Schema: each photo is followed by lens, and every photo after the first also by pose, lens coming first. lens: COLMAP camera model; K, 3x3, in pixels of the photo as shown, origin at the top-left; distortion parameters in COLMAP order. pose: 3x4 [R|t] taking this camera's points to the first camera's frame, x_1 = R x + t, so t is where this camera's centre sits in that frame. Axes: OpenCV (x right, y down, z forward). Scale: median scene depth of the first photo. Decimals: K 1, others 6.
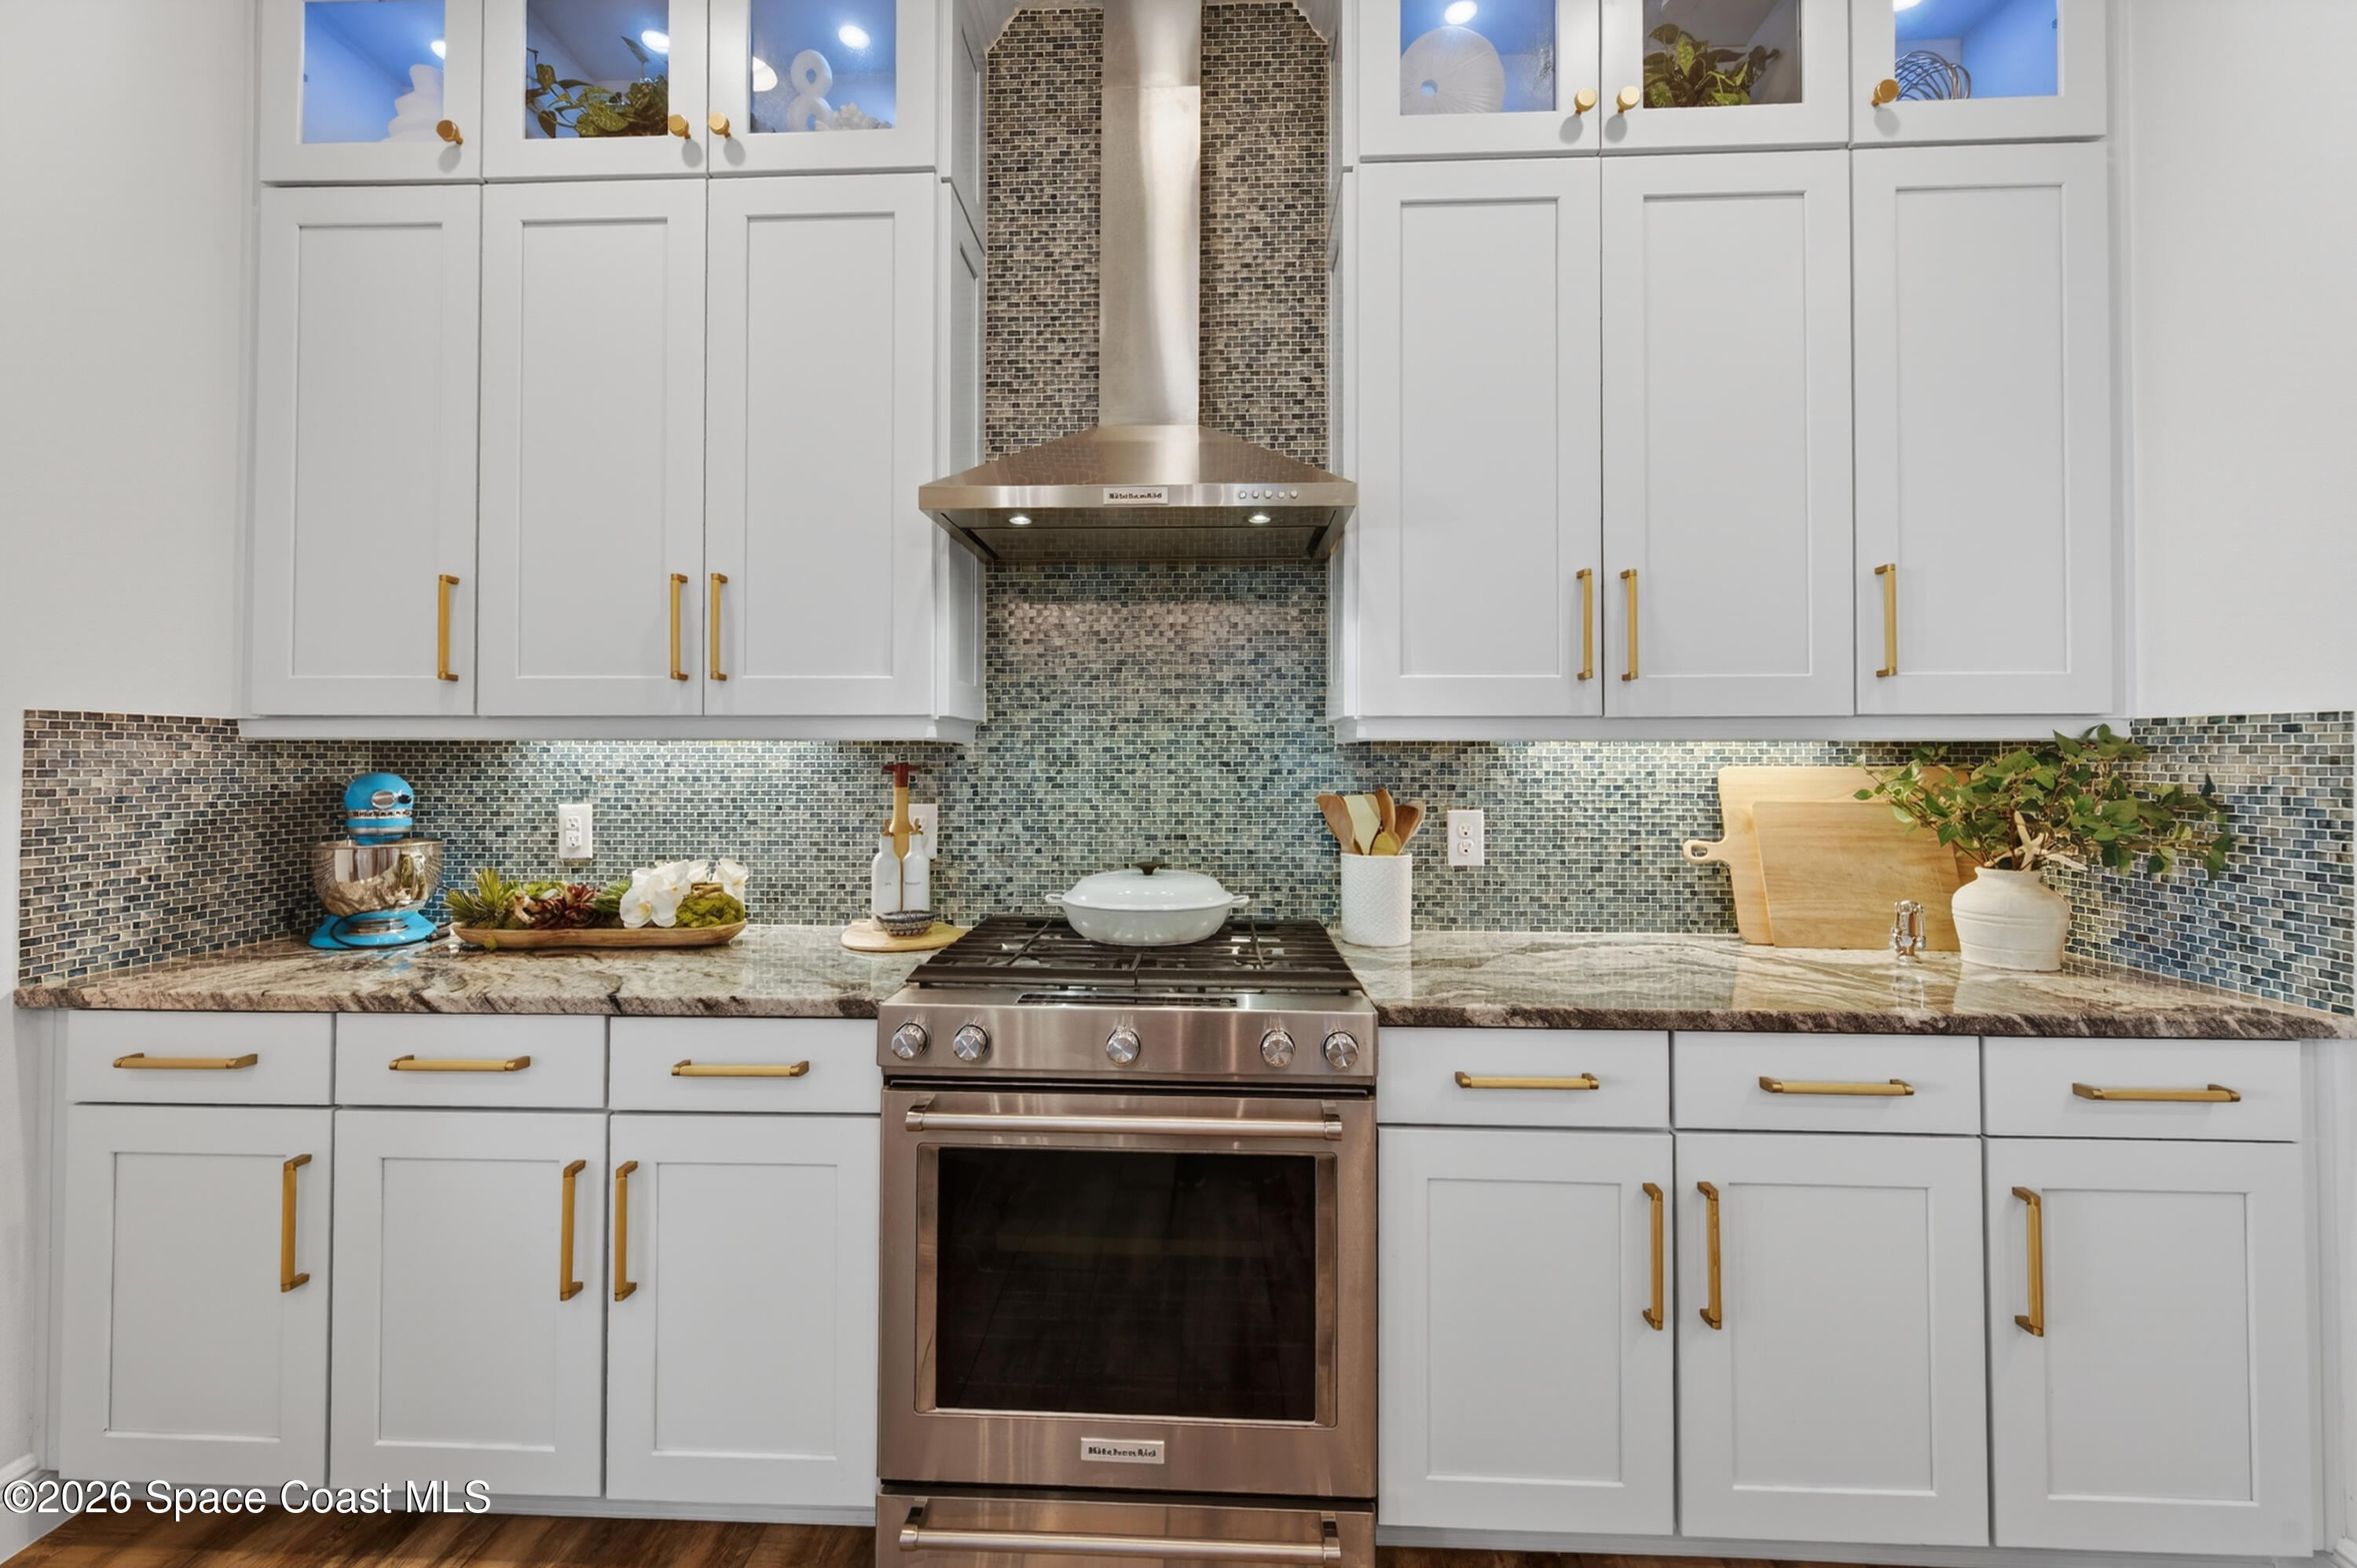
lens RADIAL K [[933.6, 0, 1178.0], [0, 933.6, 755.4], [0, 0, 1]] dist [0.002352, -0.000117]
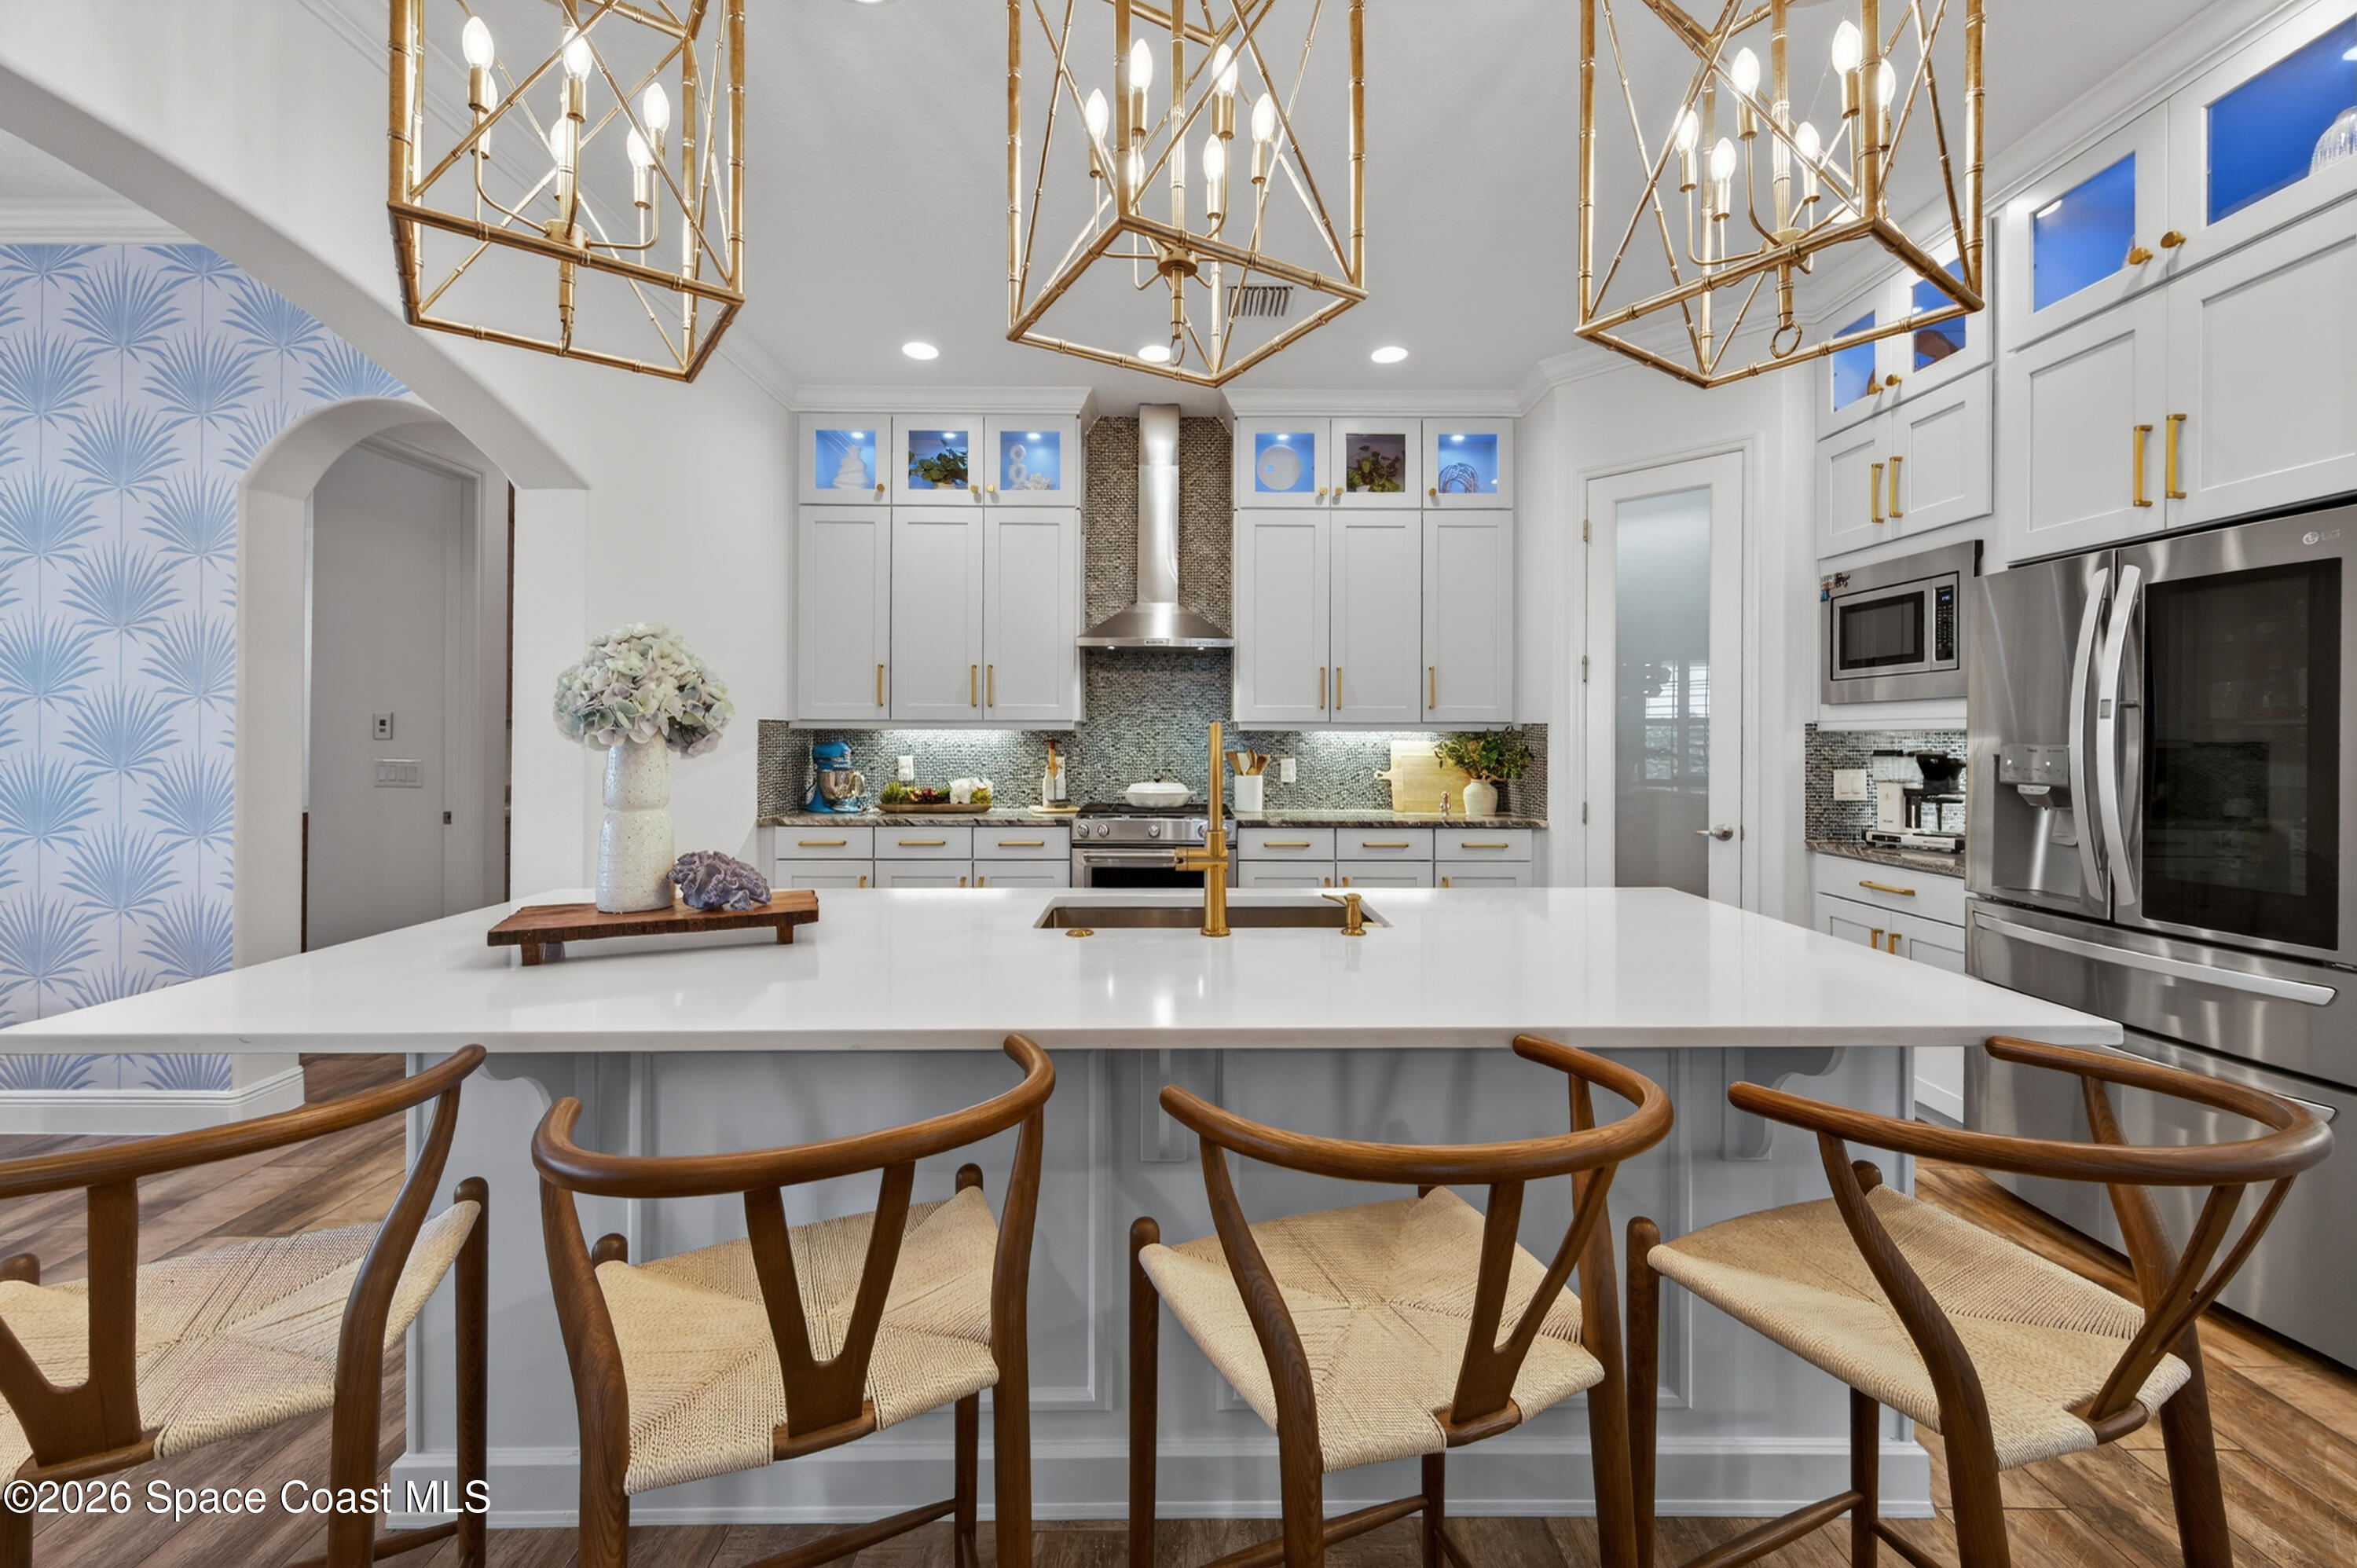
lens RADIAL K [[955.7, 0, 1204.1], [0, 955.7, 736.9], [0, 0, 1]] dist [0.000337, -0.000724]
pose [[0.998077, 0.002682, 0.061936, -0.064493], [-0.003297, 0.999946, 0.009839, -0.023773], [-0.061906, -0.010024, 0.998032, -1.551441]]
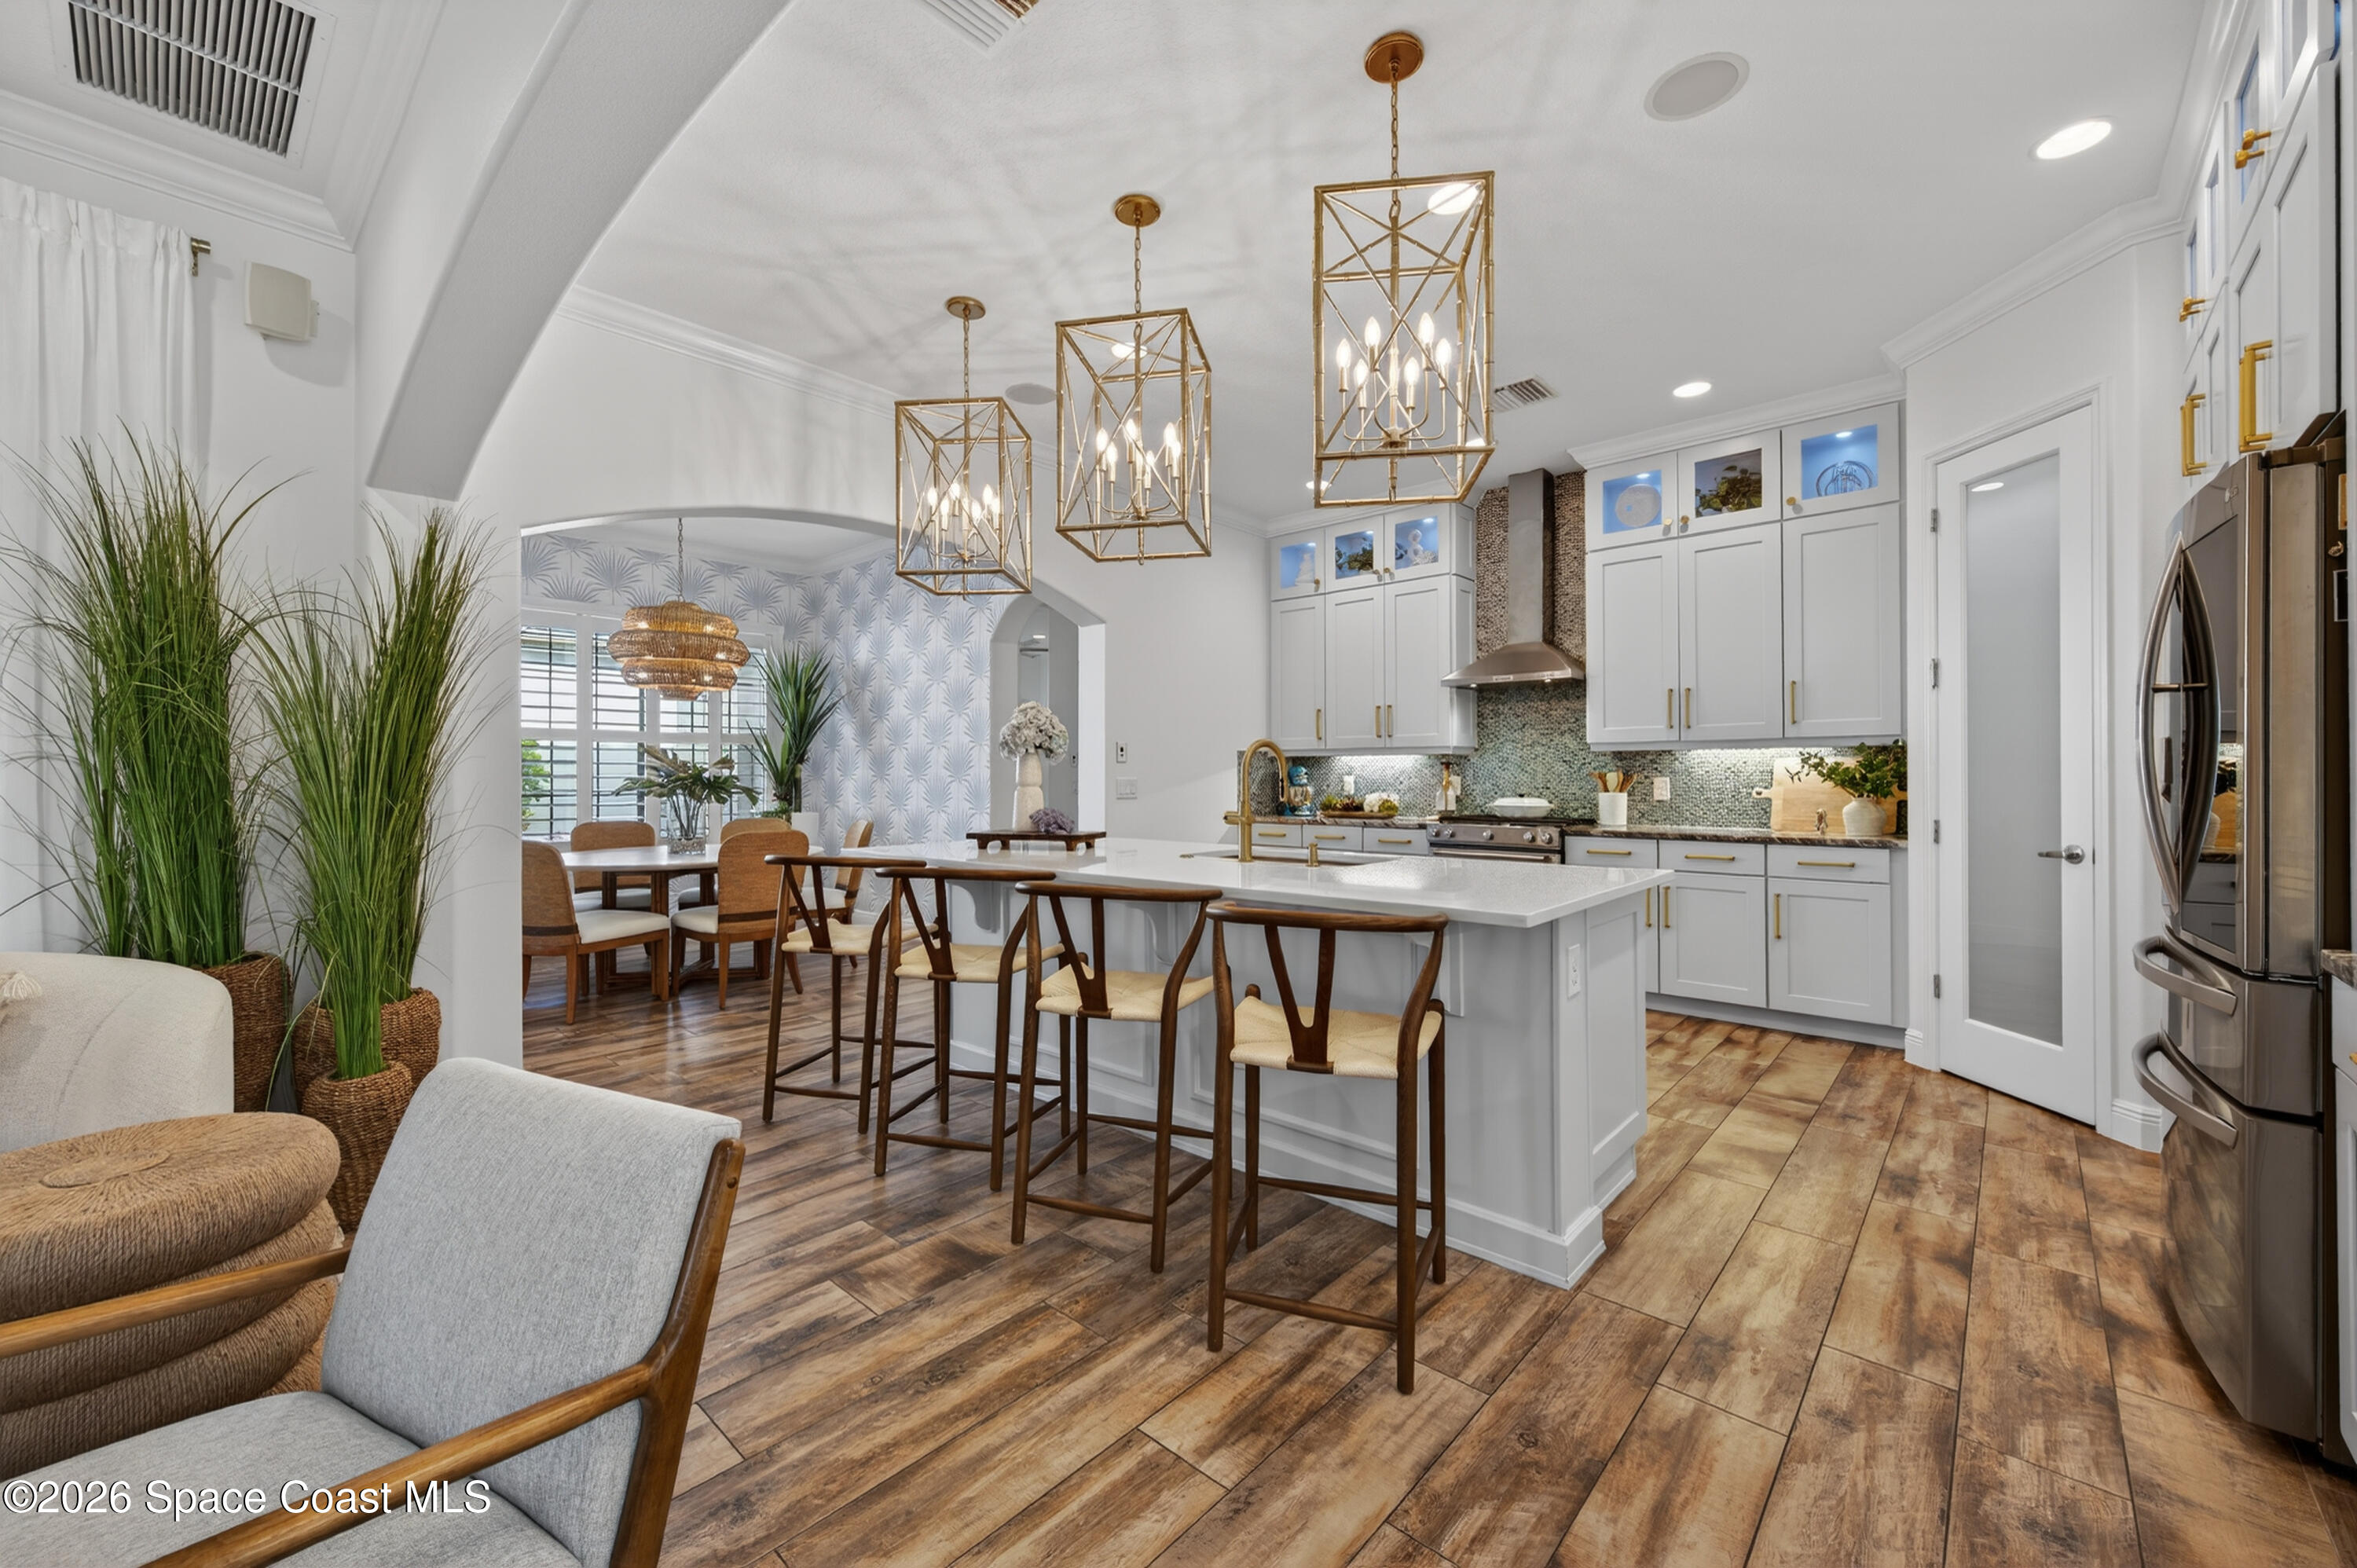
lens RADIAL K [[933.6, 0, 1180.1], [0, 933.6, 763.0], [0, 0, 1]] dist [0.002352, -0.000117]
pose [[0.769583, -0.010761, -0.638456, 0.994355], [0.012282, 0.999922, -0.002050, 0.008956], [0.638428, -0.006264, 0.769656, -1.915534]]
